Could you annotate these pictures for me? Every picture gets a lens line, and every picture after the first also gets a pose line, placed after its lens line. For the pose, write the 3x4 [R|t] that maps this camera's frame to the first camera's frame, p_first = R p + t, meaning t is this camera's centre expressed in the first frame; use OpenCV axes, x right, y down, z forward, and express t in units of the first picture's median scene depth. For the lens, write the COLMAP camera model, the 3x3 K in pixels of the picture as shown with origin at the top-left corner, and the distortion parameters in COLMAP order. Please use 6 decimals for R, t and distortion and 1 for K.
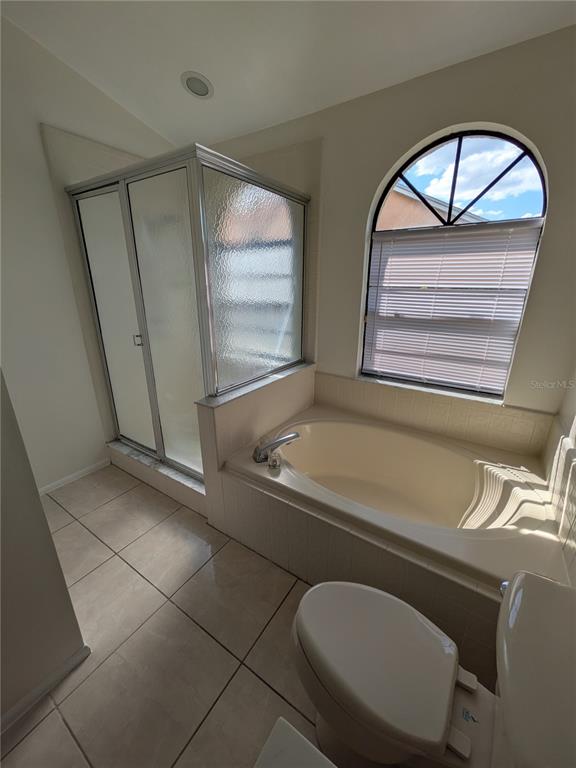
lens RADIAL K [[304.1, 0, 290.6], [0, 304.1, 382.3], [0, 0, 1]] dist [0.000639, 0.000784]
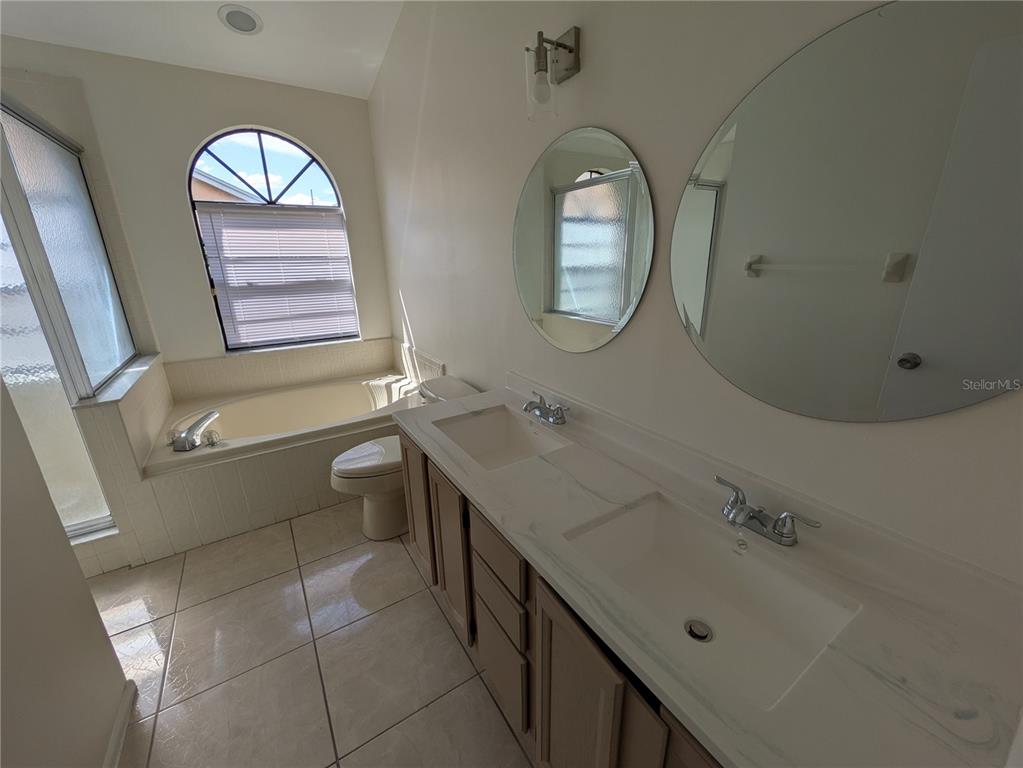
lens RADIAL K [[407.5, 0, 513.6], [0, 407.5, 382.8], [0, 0, 1]] dist [0.001488, 0.000156]
pose [[0.409830, -0.281658, 0.867588, -0.662119], [0.296062, 0.940714, 0.165545, 0.148492], [-0.862778, 0.189015, 0.468921, -0.413696]]
